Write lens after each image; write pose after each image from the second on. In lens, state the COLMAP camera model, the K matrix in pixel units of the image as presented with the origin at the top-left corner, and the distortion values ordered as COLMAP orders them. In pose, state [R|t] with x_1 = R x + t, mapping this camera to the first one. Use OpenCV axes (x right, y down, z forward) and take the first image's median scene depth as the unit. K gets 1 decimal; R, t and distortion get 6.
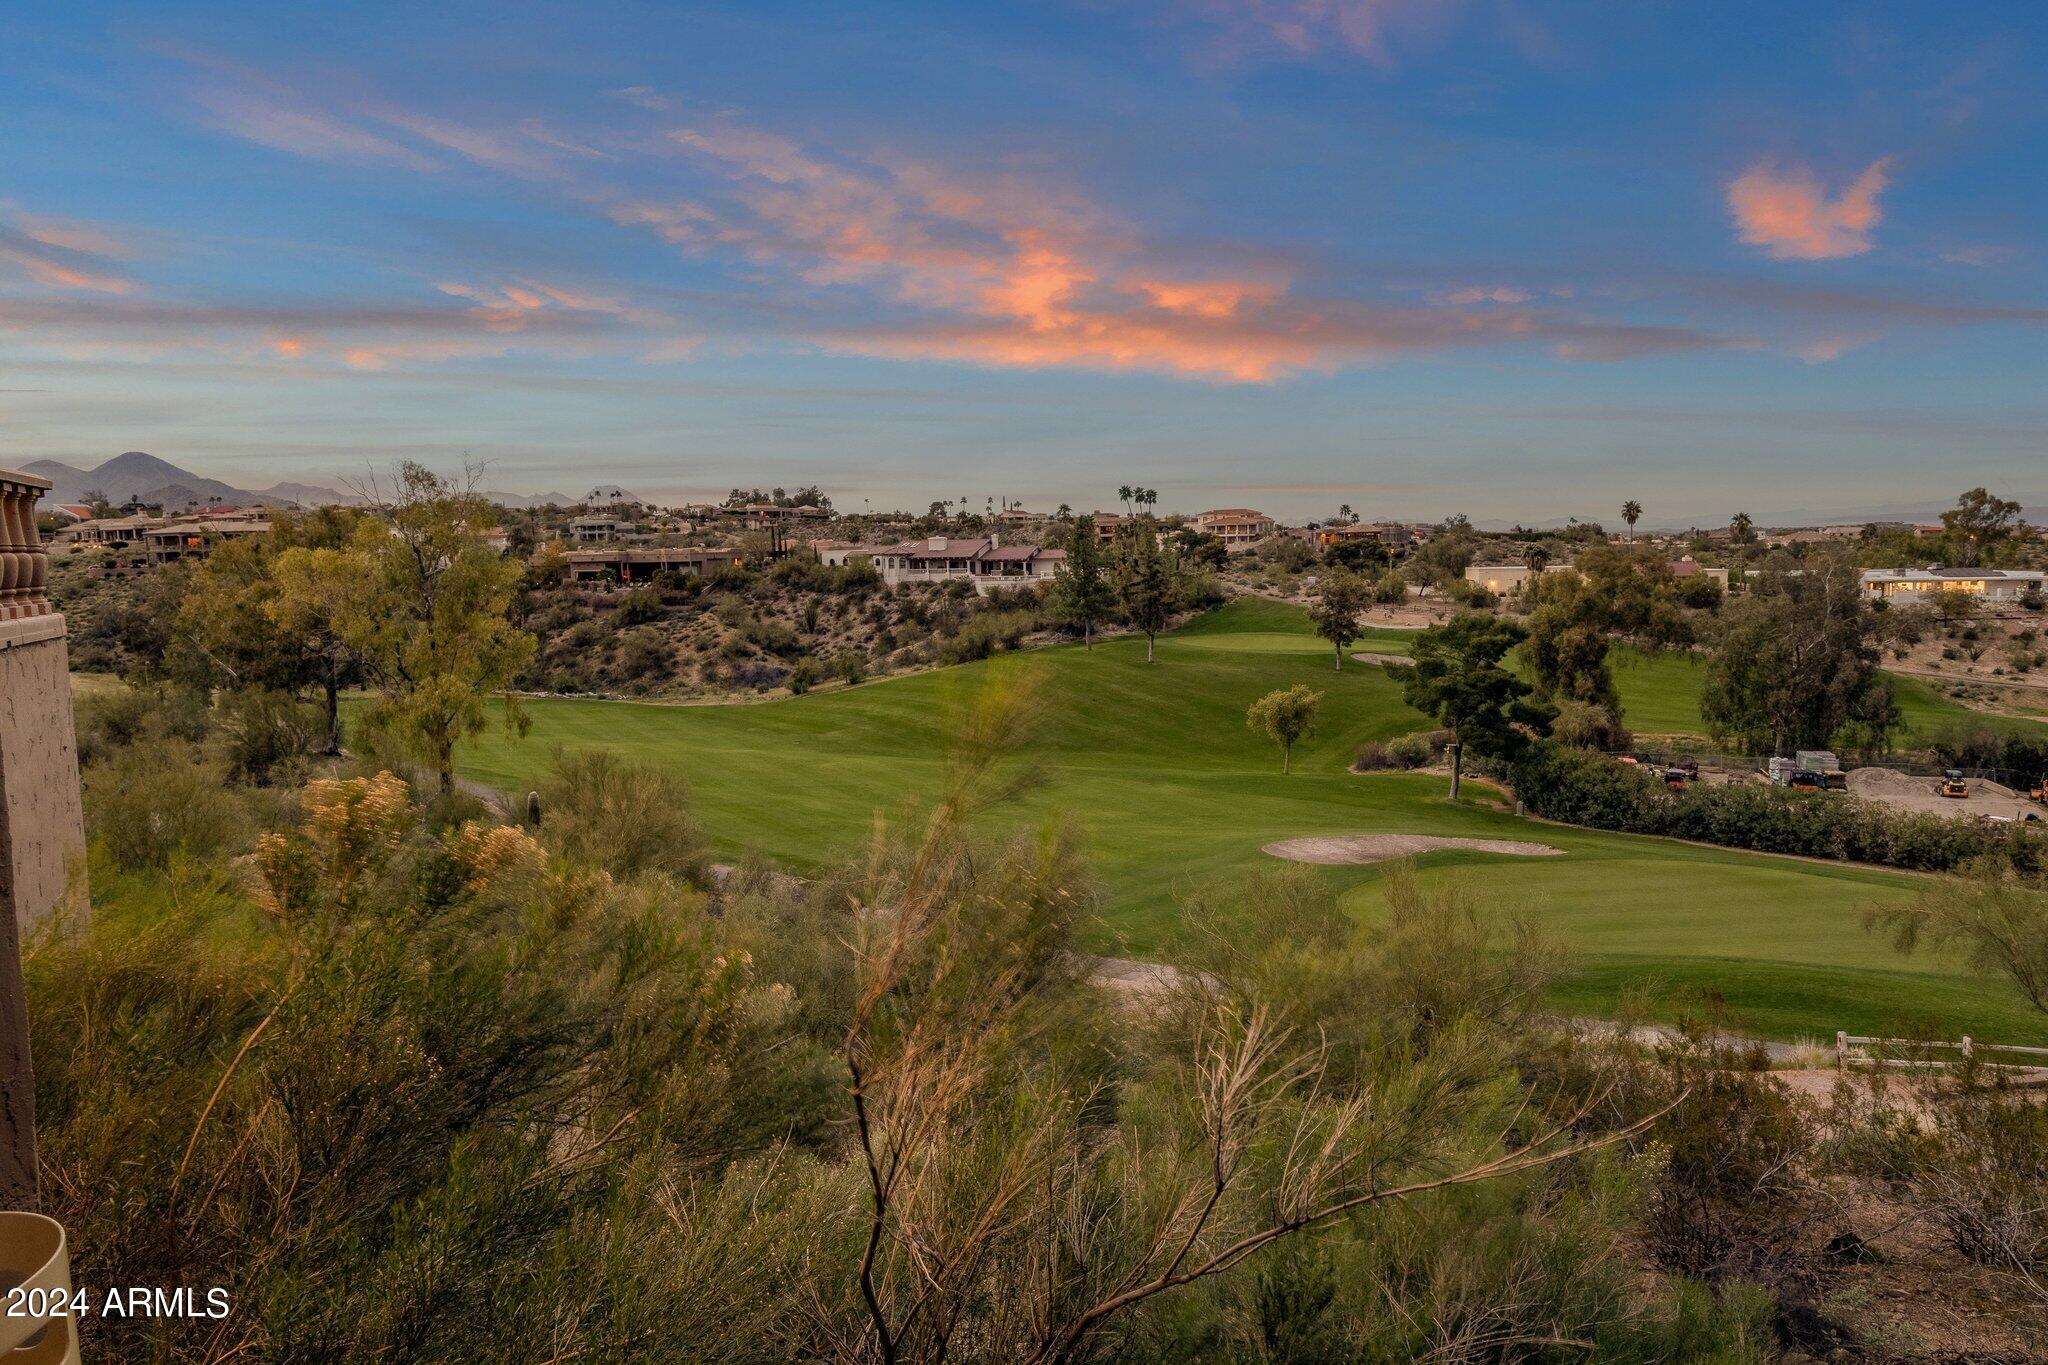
lens RADIAL K [[1291.0, 0, 1024.0], [0, 1291.0, 682.5], [0, 0, 1]] dist [0.008351, -0.001925]
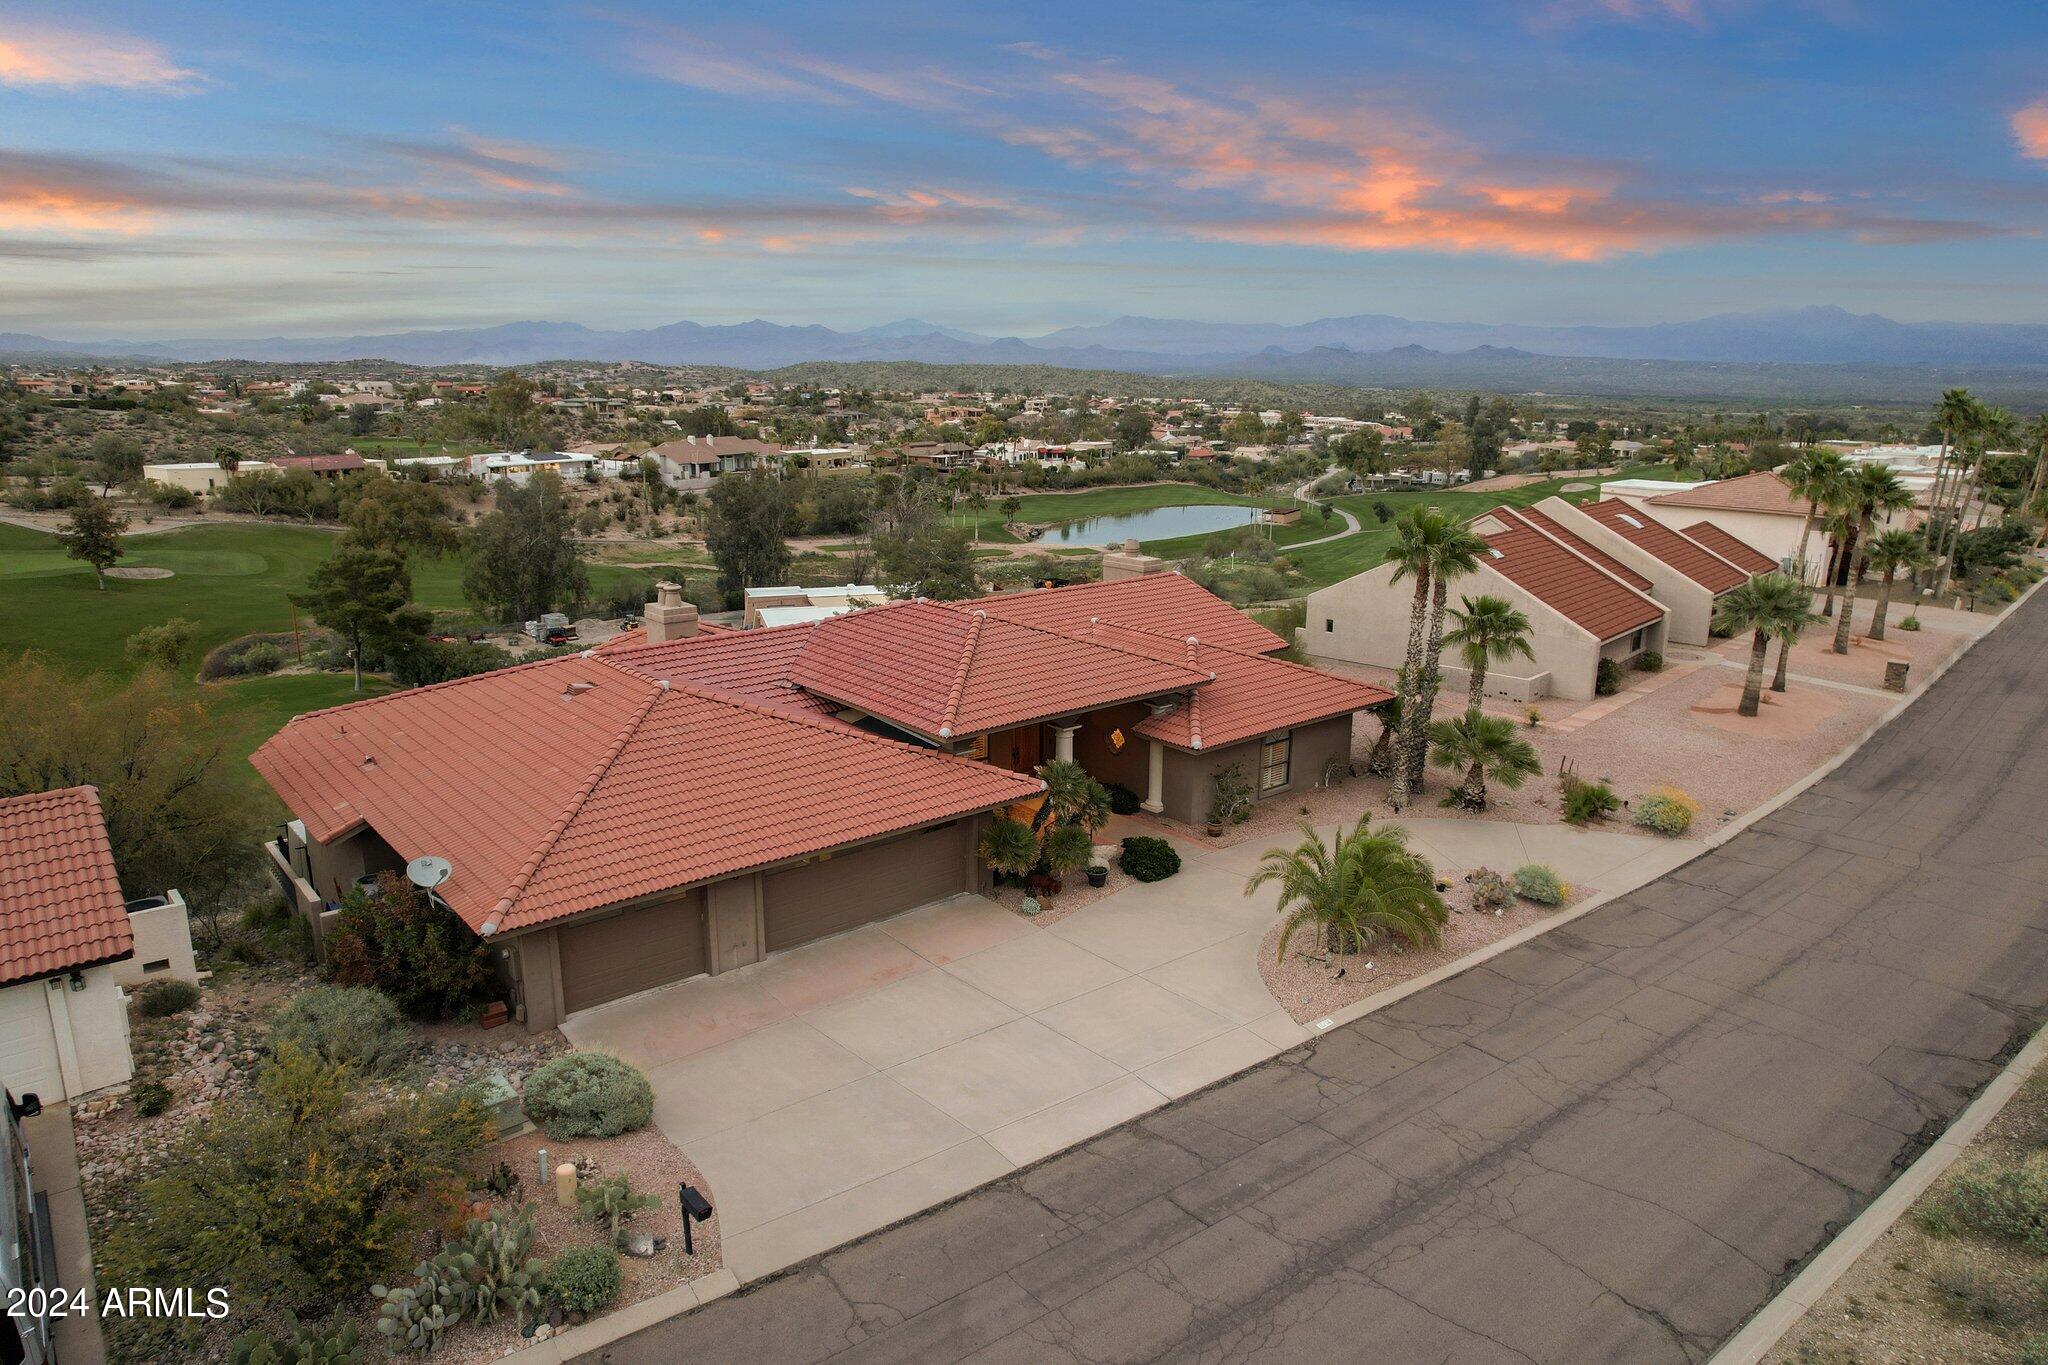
lens RADIAL K [[1304.6, 0, 1029.7], [0, 1304.6, 689.1], [0, 0, 1]] dist [-0.077854, 0.067899]
pose [[0.500159, -0.187682, 0.845350, -0.205098], [0.075098, 0.981953, 0.173577, -0.041504], [-0.862671, -0.023332, 0.505228, -0.122925]]
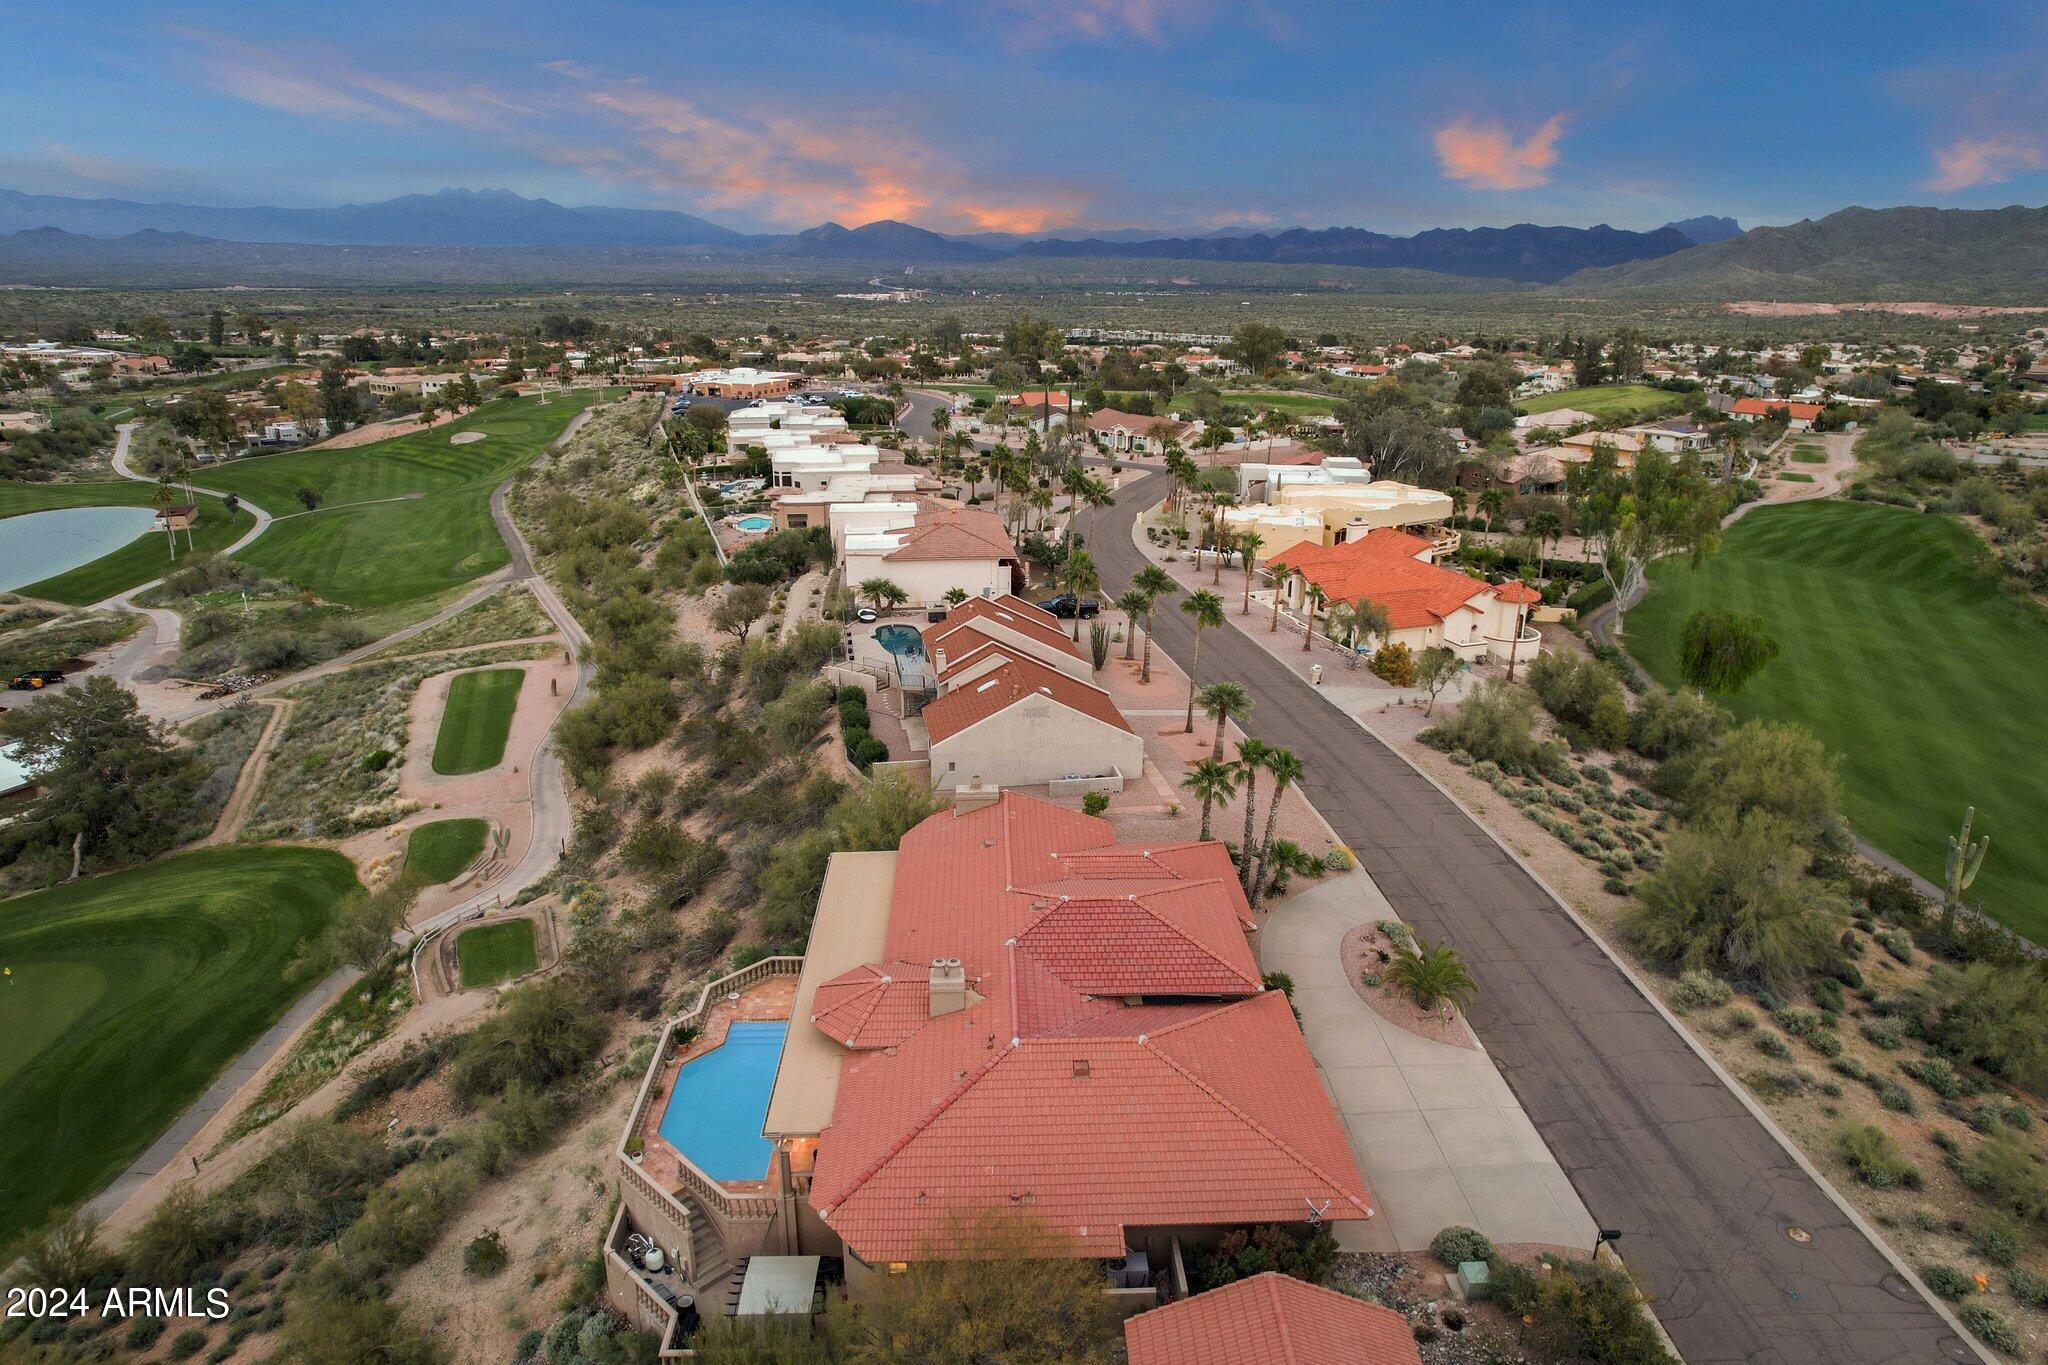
lens RADIAL K [[1304.6, 0, 1029.7], [0, 1304.6, 689.1], [0, 0, 1]] dist [-0.077854, 0.067899]
pose [[-0.361973, -0.275493, 0.890550, -0.266187], [0.104520, 0.937314, 0.332443, -0.139863], [-0.926310, 0.213416, -0.310488, 0.046118]]
